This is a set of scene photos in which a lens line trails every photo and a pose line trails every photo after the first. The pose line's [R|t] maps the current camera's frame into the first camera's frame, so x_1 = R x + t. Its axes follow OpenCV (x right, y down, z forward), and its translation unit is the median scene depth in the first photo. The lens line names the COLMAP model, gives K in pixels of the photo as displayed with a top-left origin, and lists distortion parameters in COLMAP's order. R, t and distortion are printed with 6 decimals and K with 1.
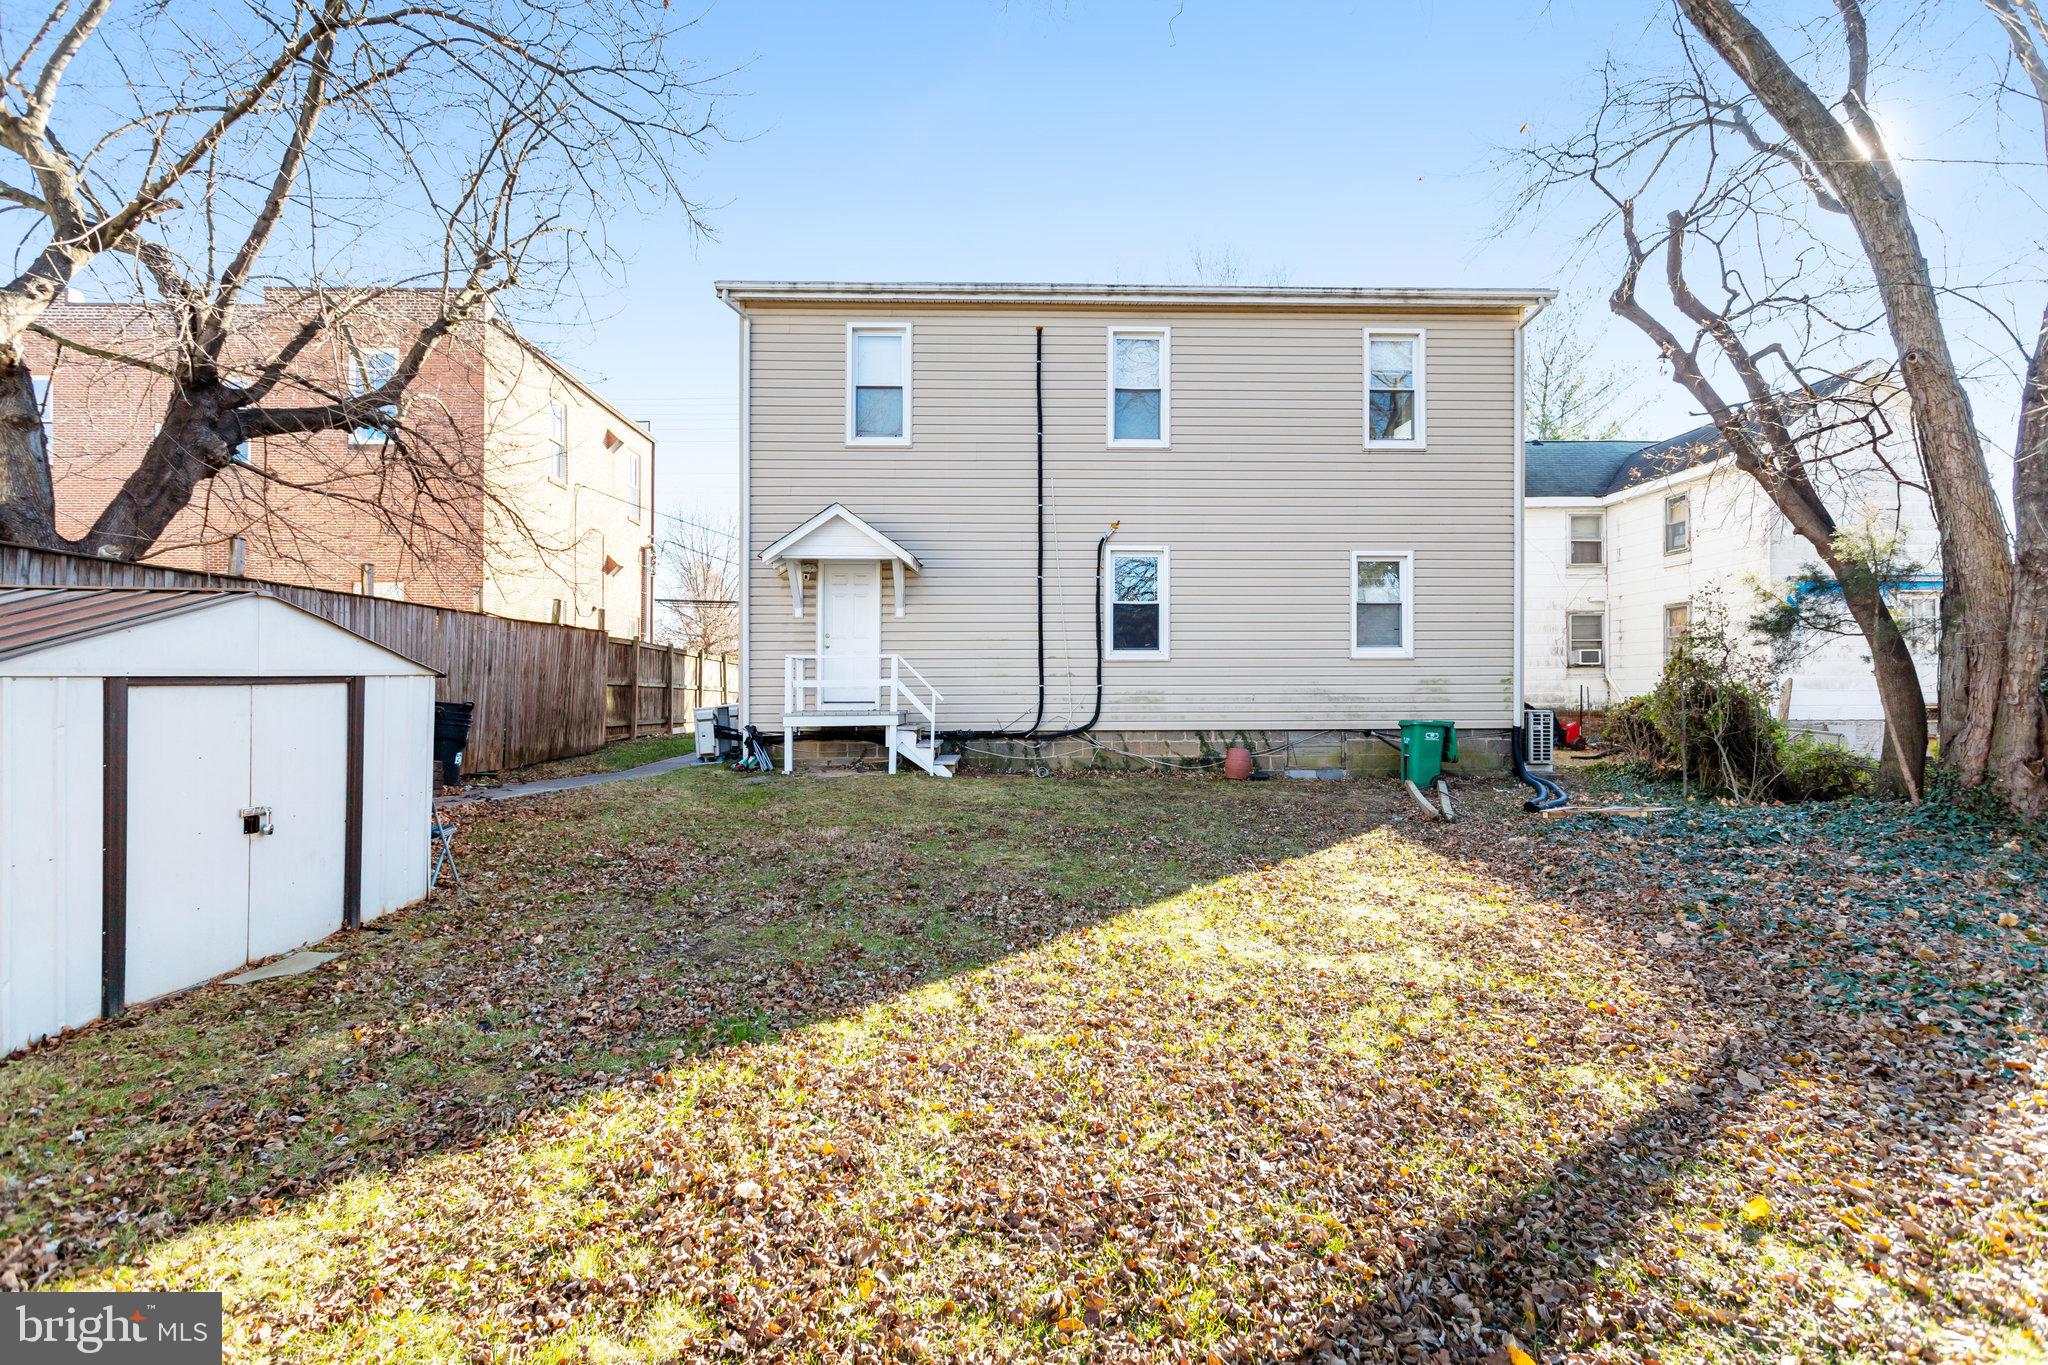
lens RADIAL K [[1054.9, 0, 1064.6], [0, 1054.9, 695.9], [0, 0, 1]] dist [-0.031971, 0.018961]
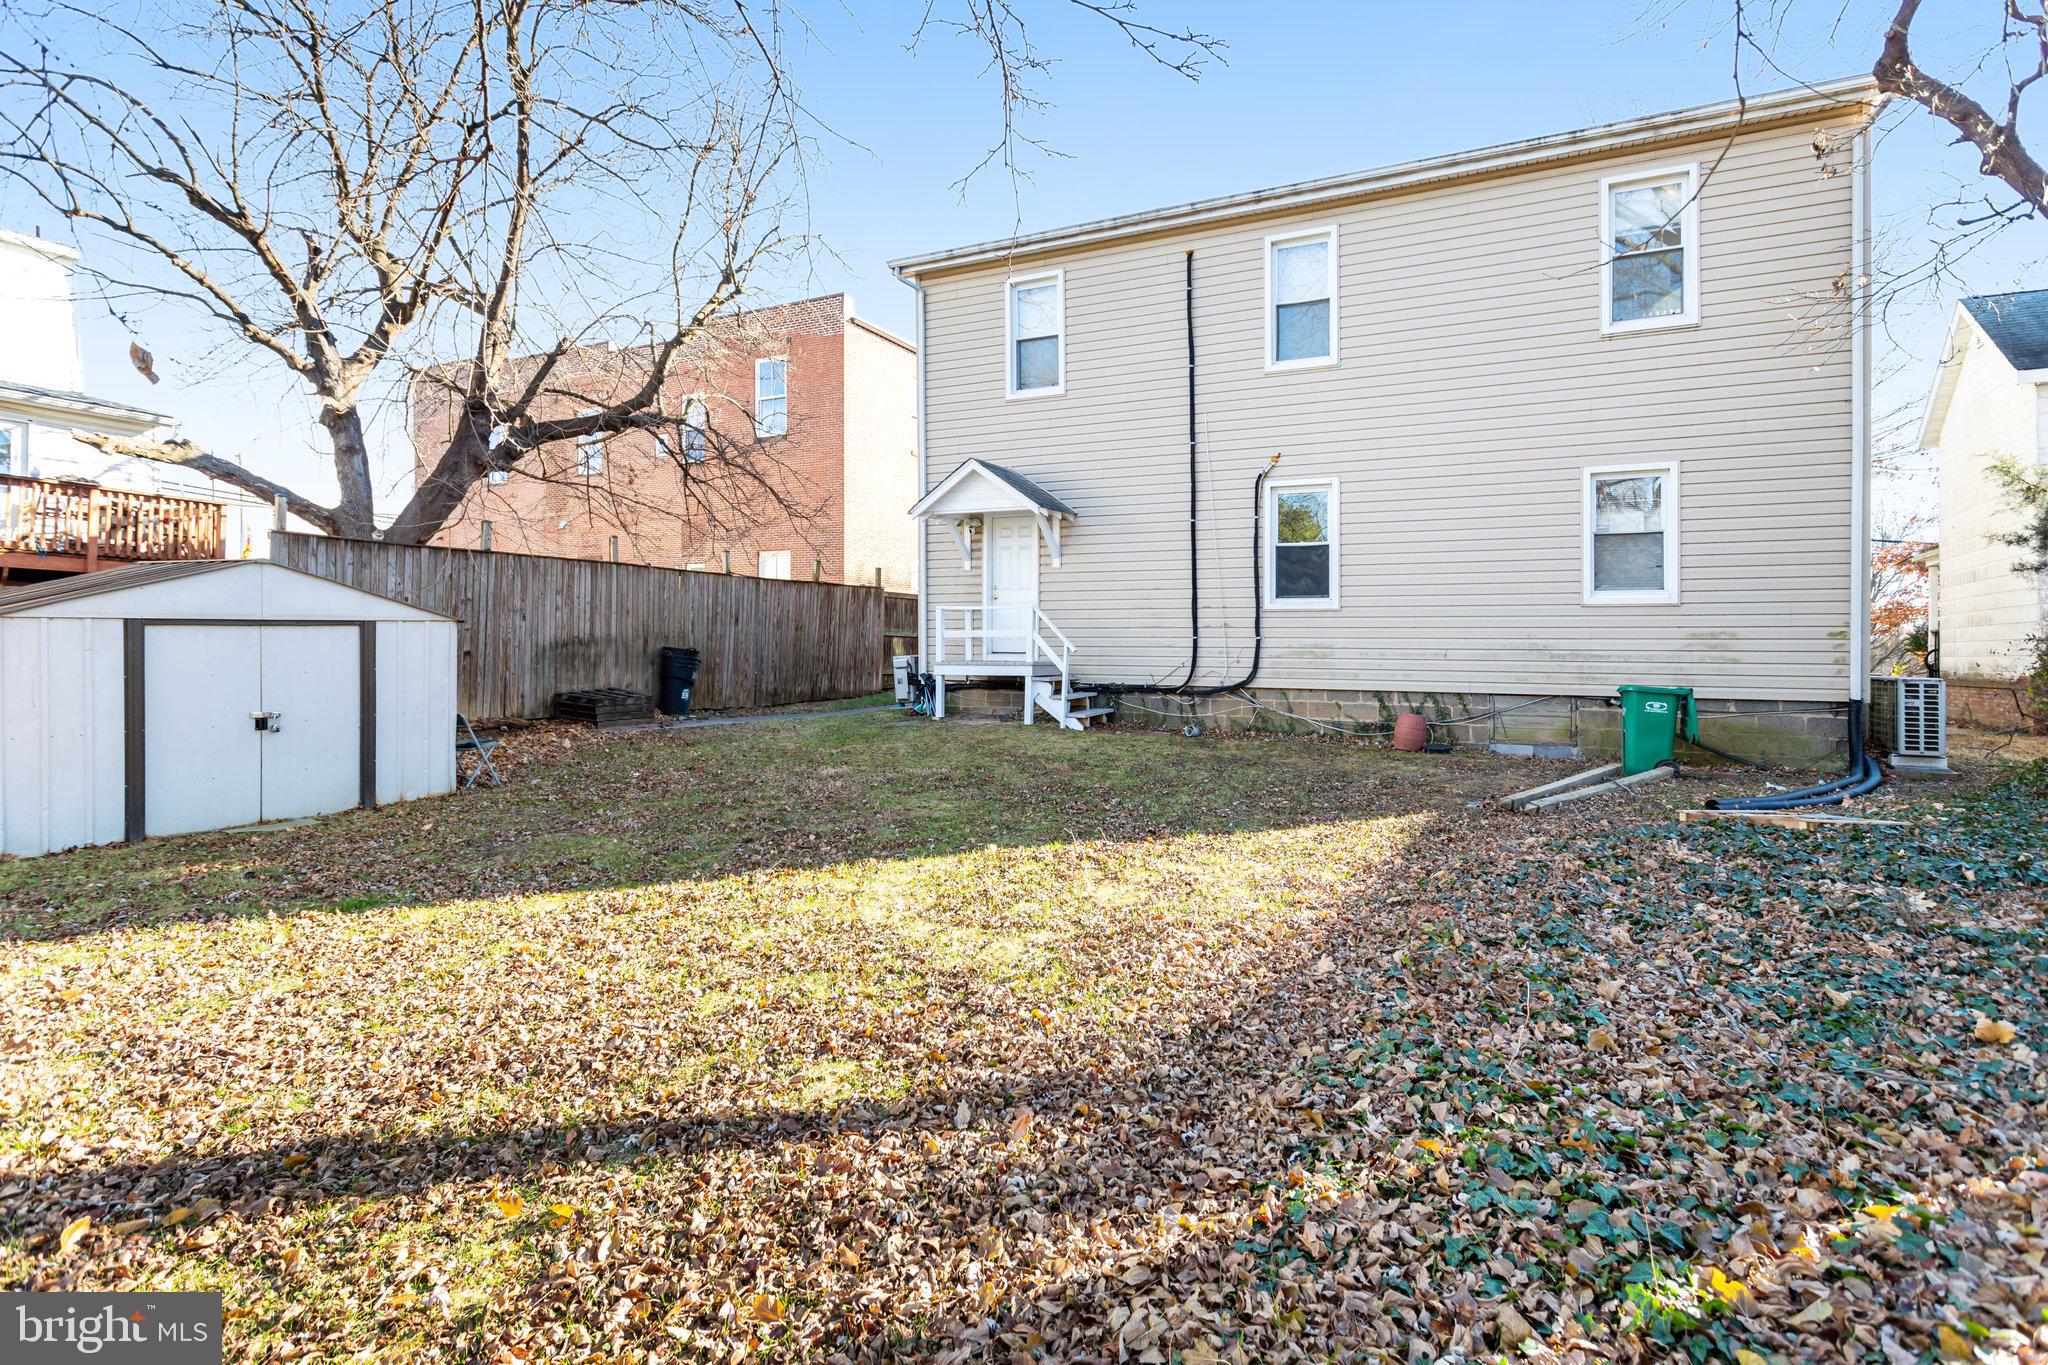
lens RADIAL K [[1112.1, 0, 1074.9], [0, 1112.1, 657.9], [0, 0, 1]] dist [-0.028170, 0.024200]
pose [[0.861928, 0.013687, -0.506847, 0.384634], [-0.012677, 0.999905, 0.005444, 0.004202], [0.506873, 0.001733, 0.862019, 0.104235]]
